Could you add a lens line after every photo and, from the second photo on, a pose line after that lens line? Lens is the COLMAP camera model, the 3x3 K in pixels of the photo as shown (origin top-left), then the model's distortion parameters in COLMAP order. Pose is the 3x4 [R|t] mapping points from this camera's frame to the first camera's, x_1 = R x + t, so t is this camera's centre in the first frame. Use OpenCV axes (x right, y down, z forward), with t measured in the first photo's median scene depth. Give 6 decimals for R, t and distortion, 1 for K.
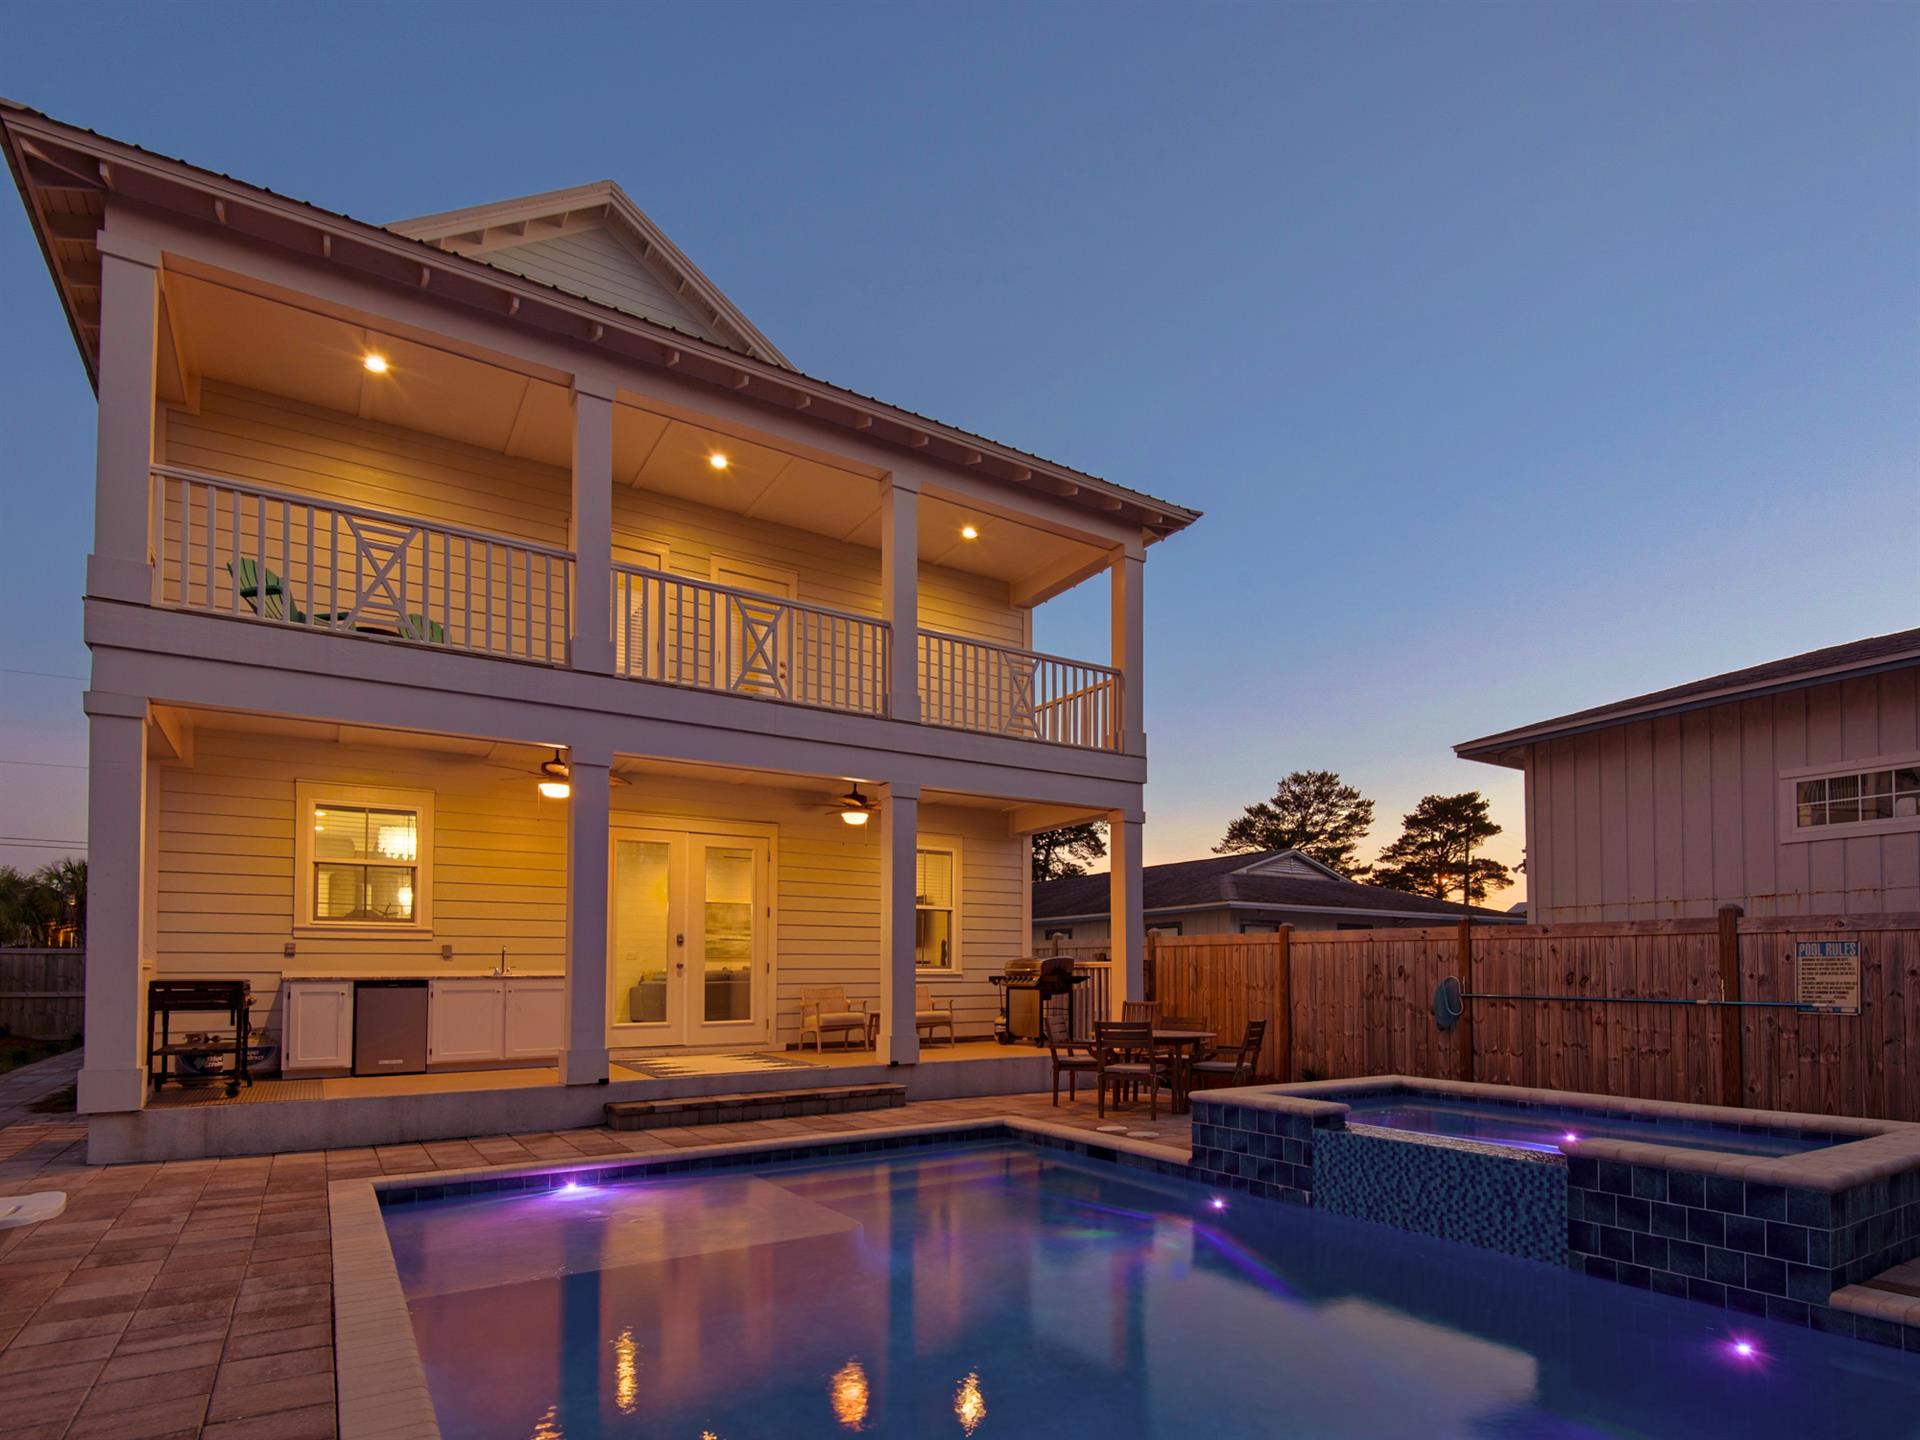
lens RADIAL K [[972.4, 0, 995.0], [0, 972.4, 947.4], [0, 0, 1]] dist [-0.024351, 0.003451]
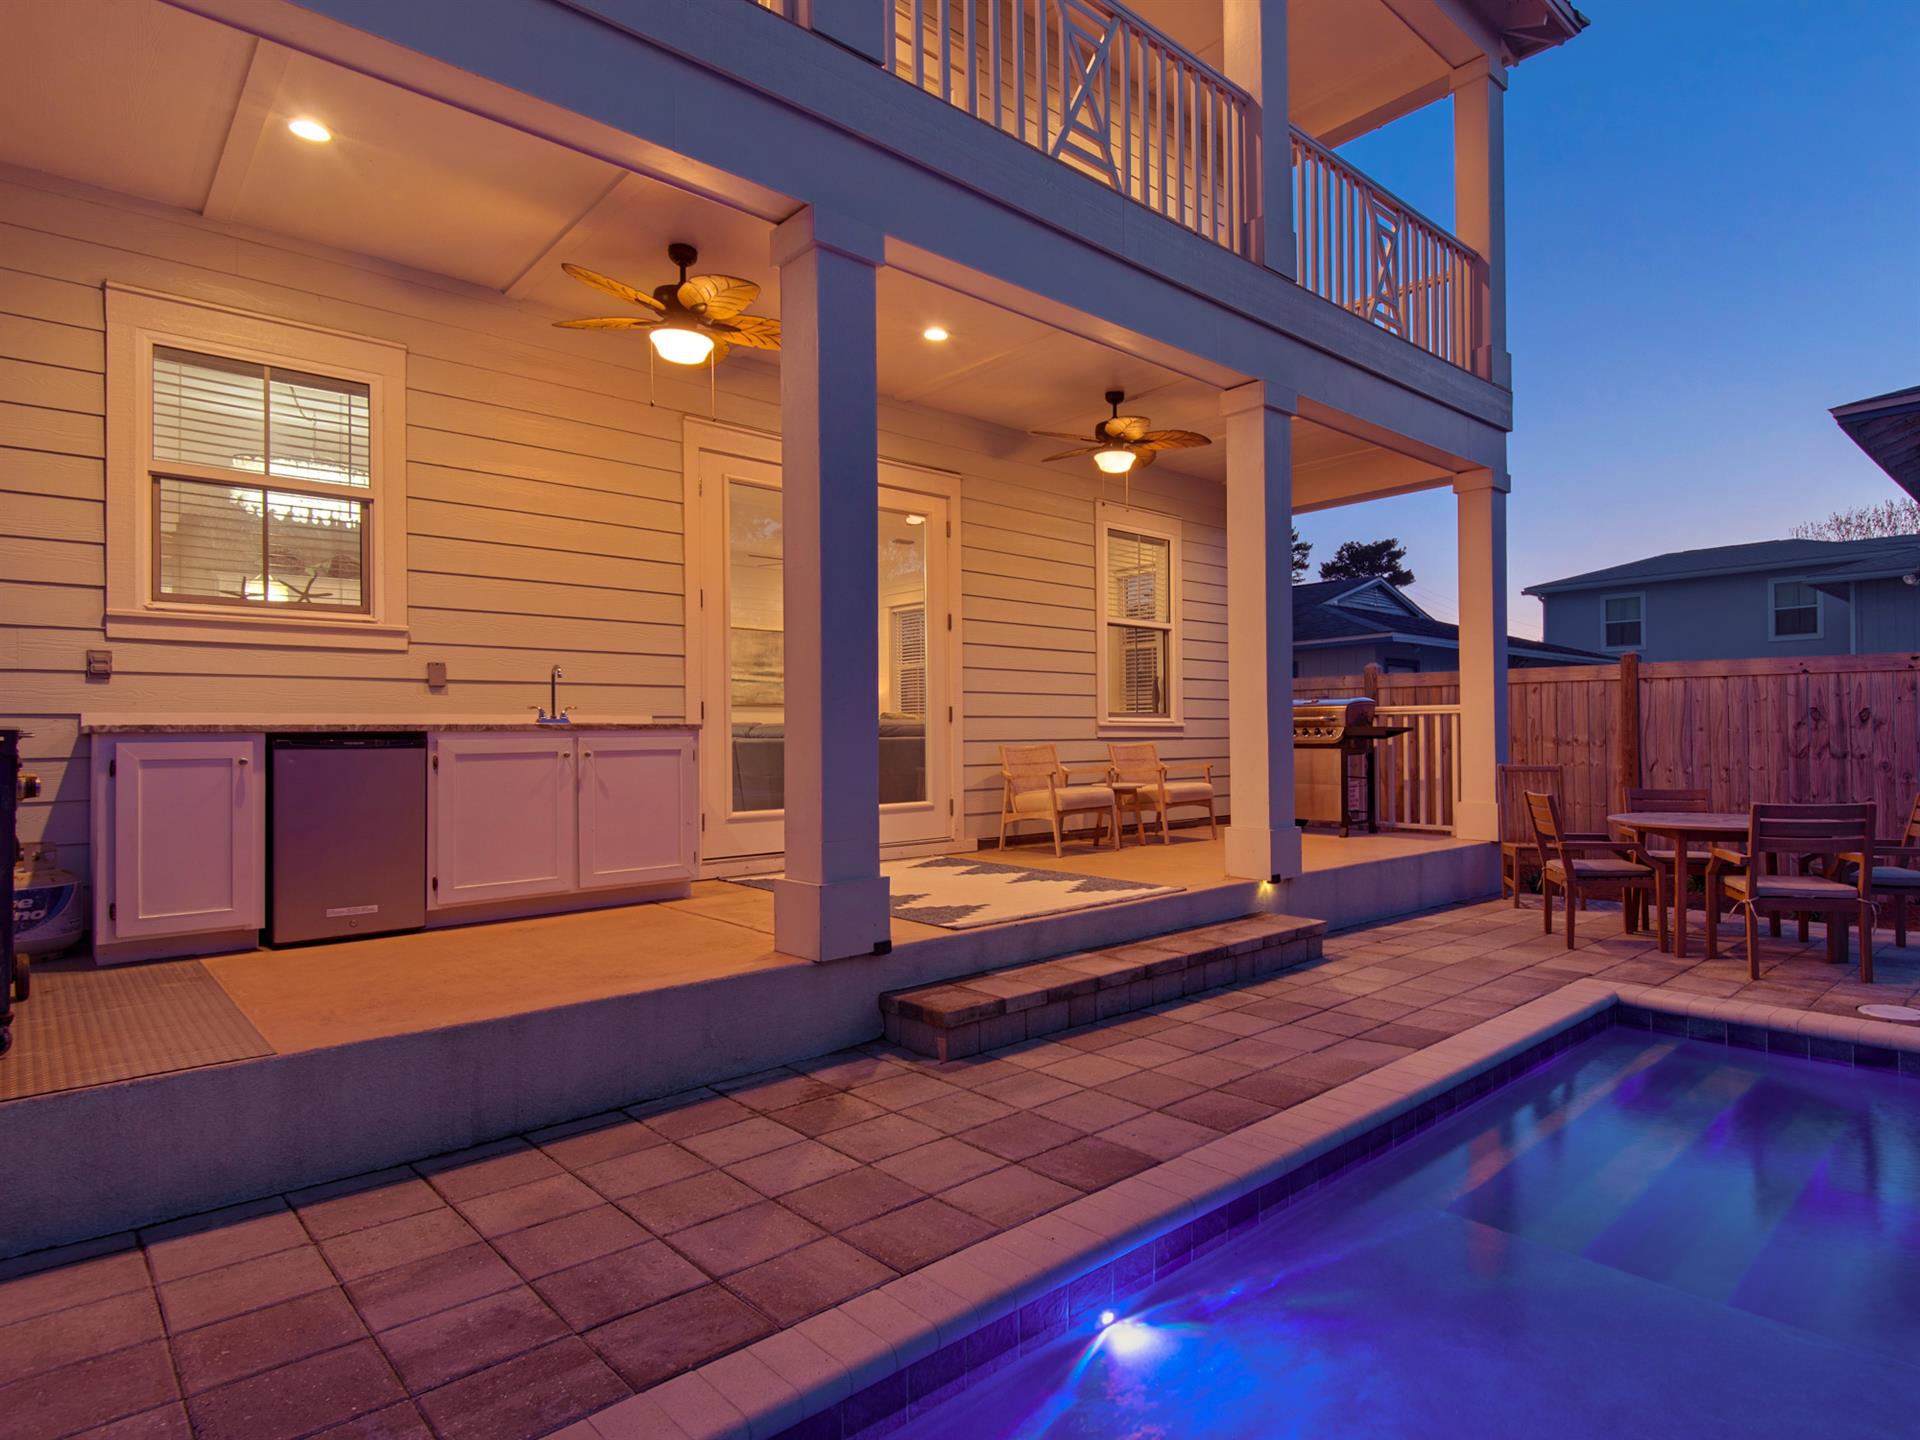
lens RADIAL K [[1022.5, 0, 958.6], [0, 1022.5, 733.7], [0, 0, 1]] dist [-0.000423, -0.006497]
pose [[0.990478, -0.004360, 0.137600, -0.371964], [0.000984, 0.999697, 0.024596, 0.021056], [-0.137666, -0.024226, 0.990182, 0.438515]]
